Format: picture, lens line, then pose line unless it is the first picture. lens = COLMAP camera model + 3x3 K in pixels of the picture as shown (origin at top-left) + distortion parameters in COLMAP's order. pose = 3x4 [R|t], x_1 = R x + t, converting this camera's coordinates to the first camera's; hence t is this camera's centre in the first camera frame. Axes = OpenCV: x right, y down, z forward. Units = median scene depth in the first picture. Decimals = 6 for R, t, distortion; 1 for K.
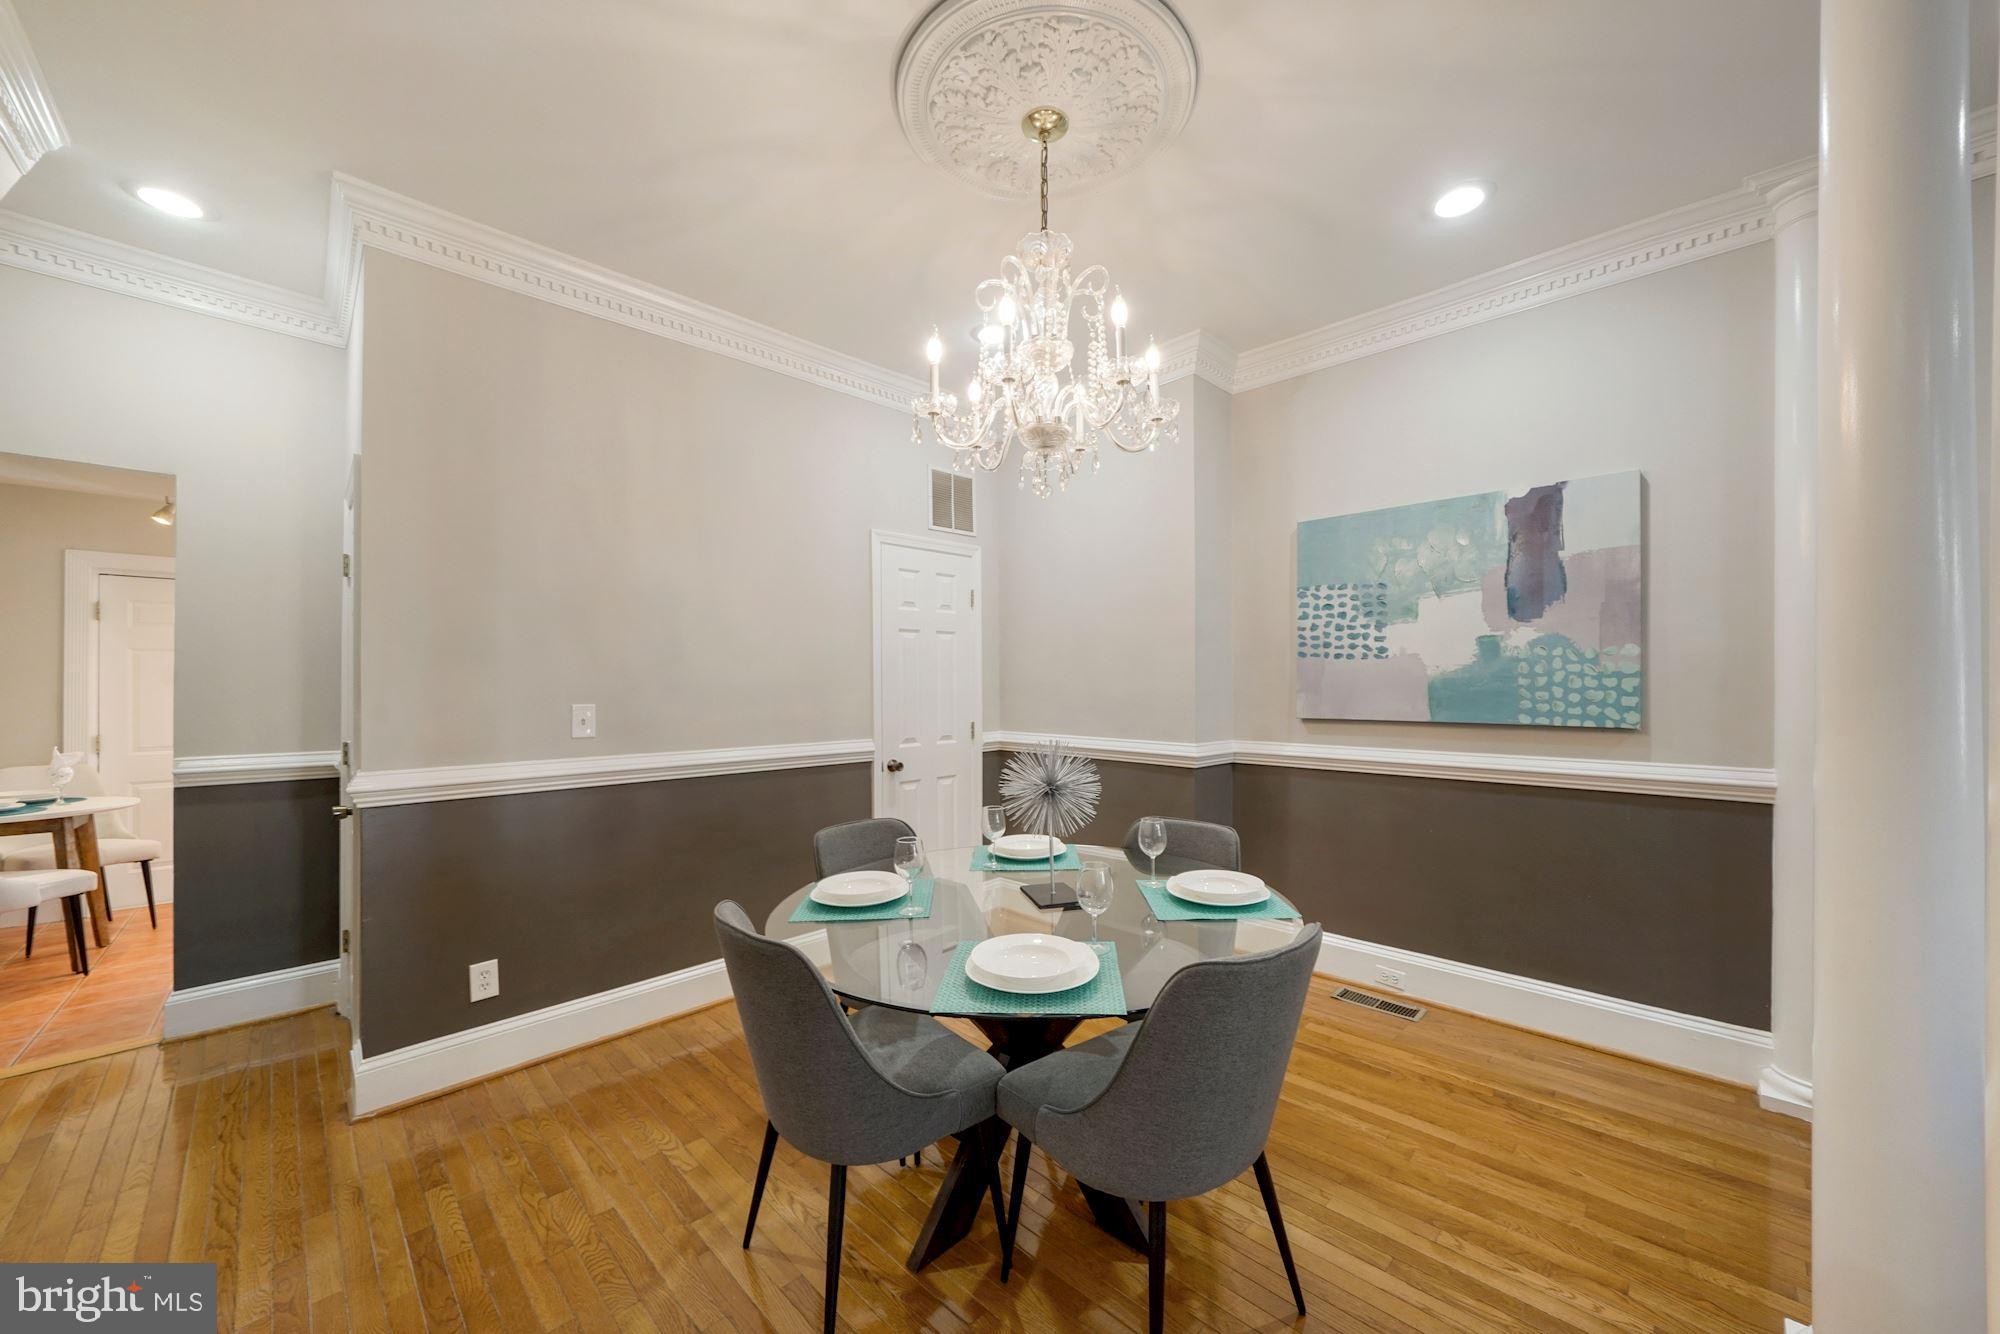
lens RADIAL K [[721.2, 0, 996.9], [0, 721.2, 685.6], [0, 0, 1]] dist [-0.005917, 0.000221]
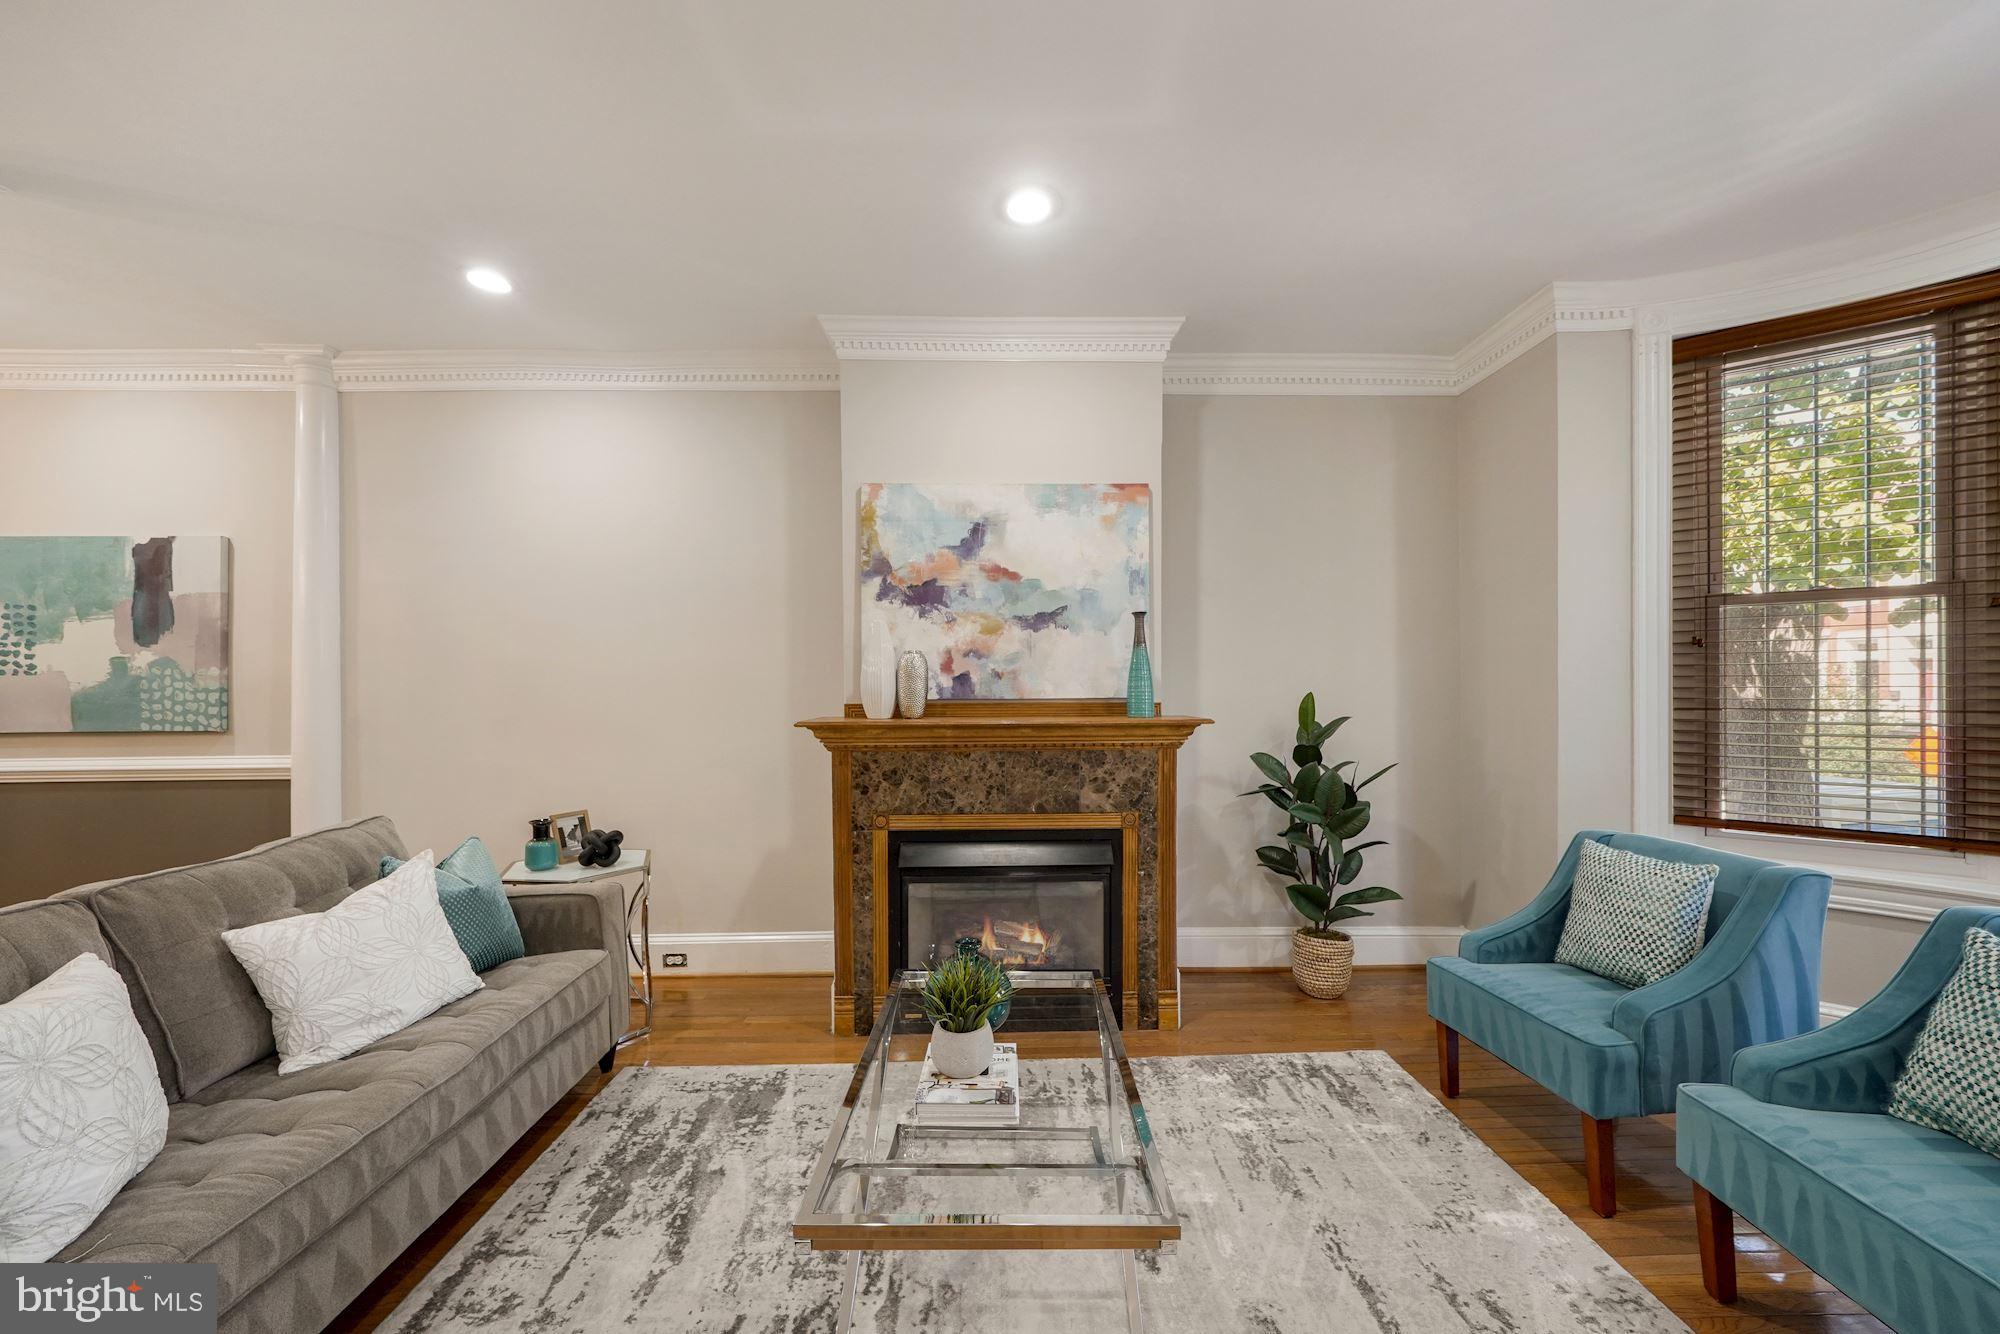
lens RADIAL K [[721.2, 0, 996.9], [0, 721.2, 685.6], [0, 0, 1]] dist [-0.005917, 0.000221]
pose [[0.696878, 0.002611, 0.717185, 0.887087], [0.007257, 0.999917, -0.010692, 0.000423], [-0.717153, 0.012655, 0.696801, -0.895792]]
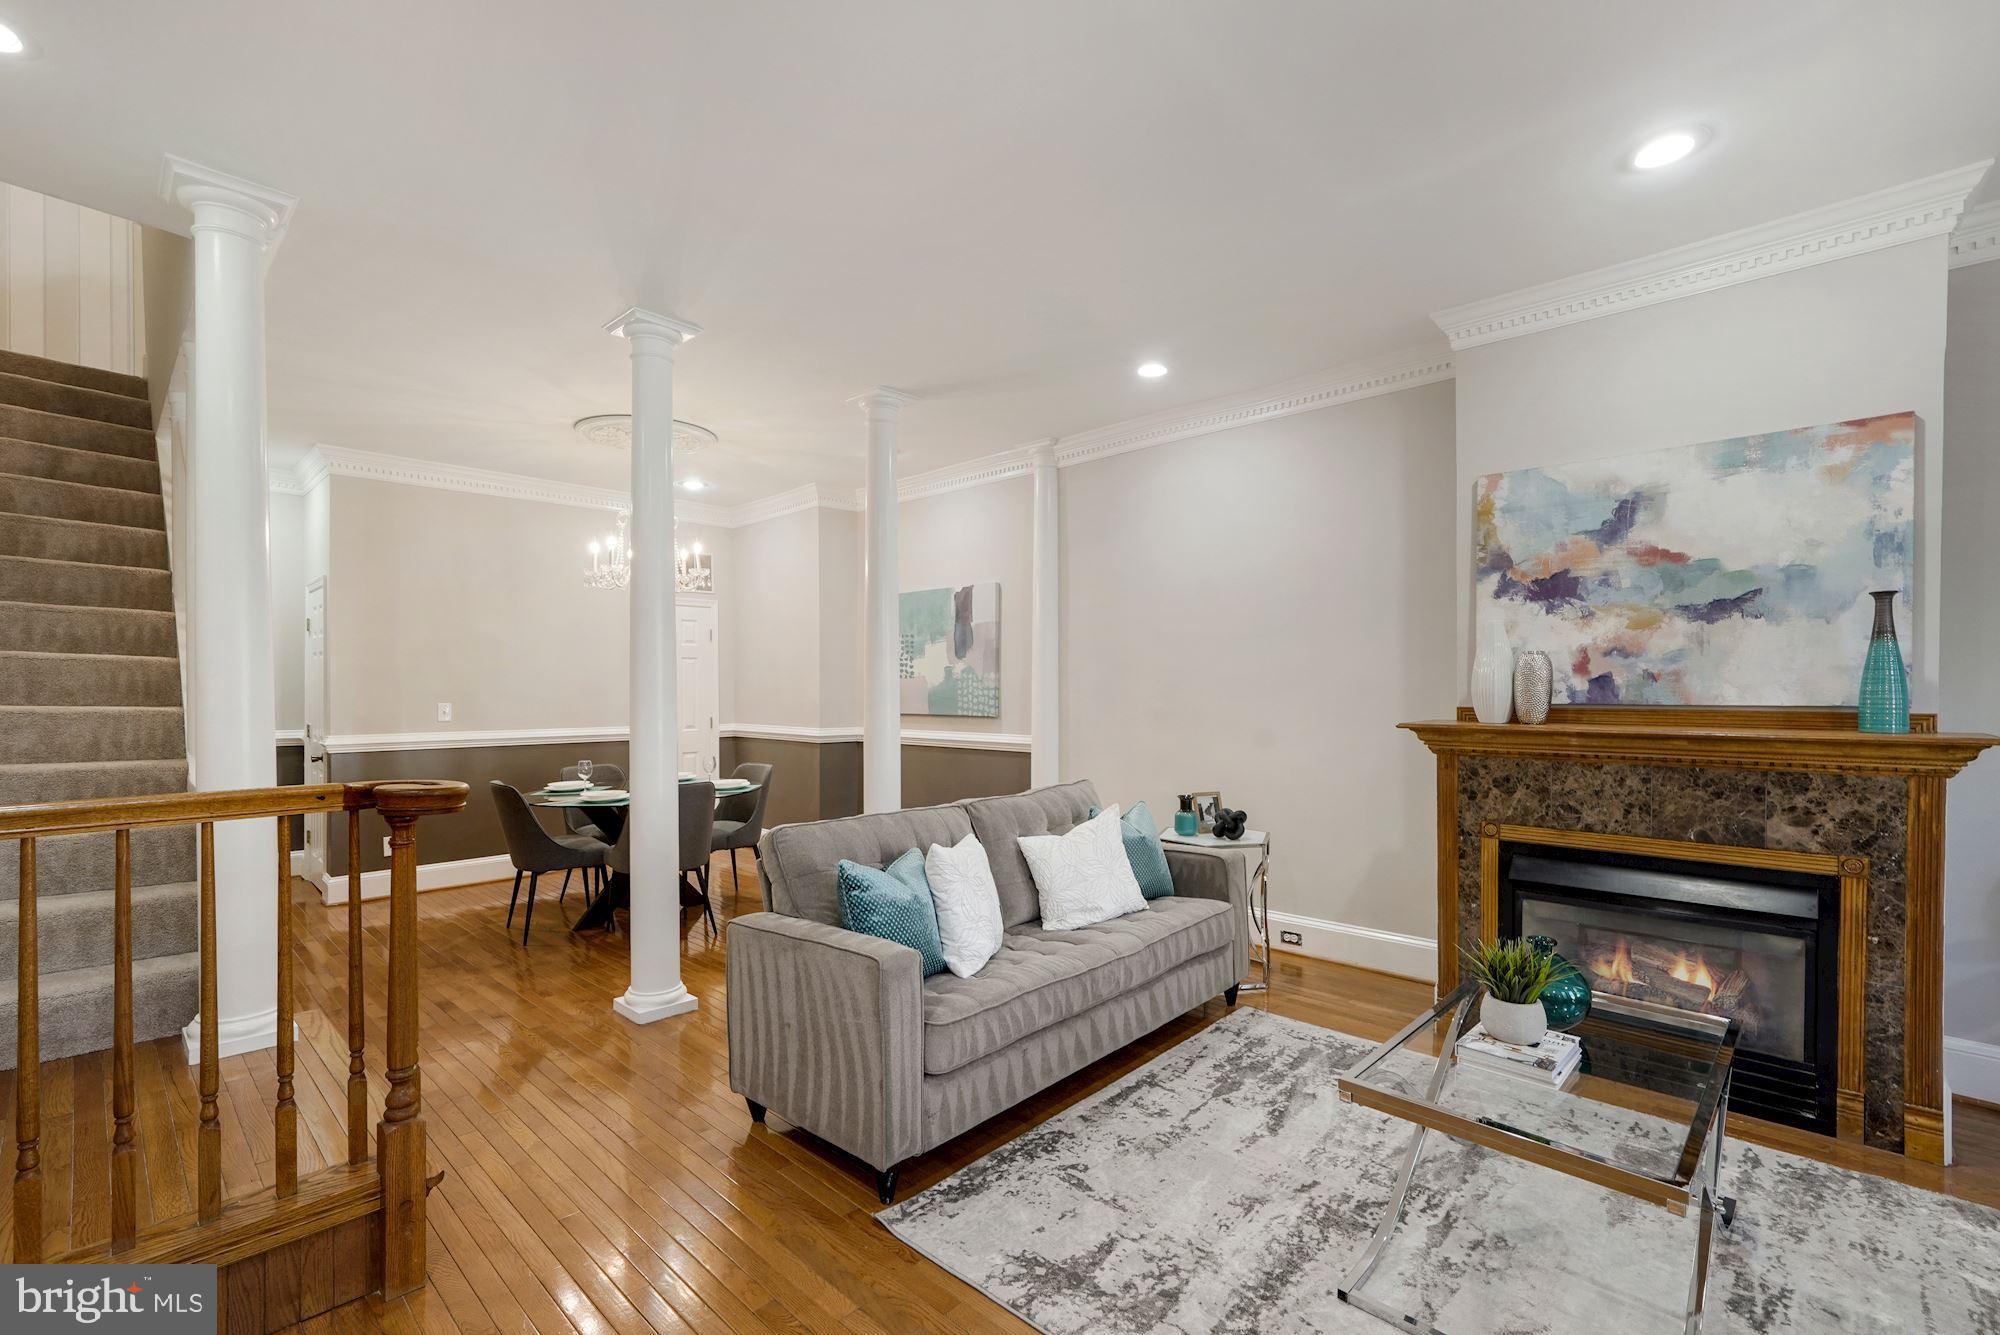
lens RADIAL K [[866.8, 0, 999.4], [0, 866.8, 702.1], [0, 0, 1]] dist [-0.000870, 0.000143]
pose [[0.999772, 0.002341, 0.021205, 0.803493], [-0.002578, 0.999934, 0.011162, -0.005042], [-0.021177, -0.011214, 0.999713, -1.254384]]
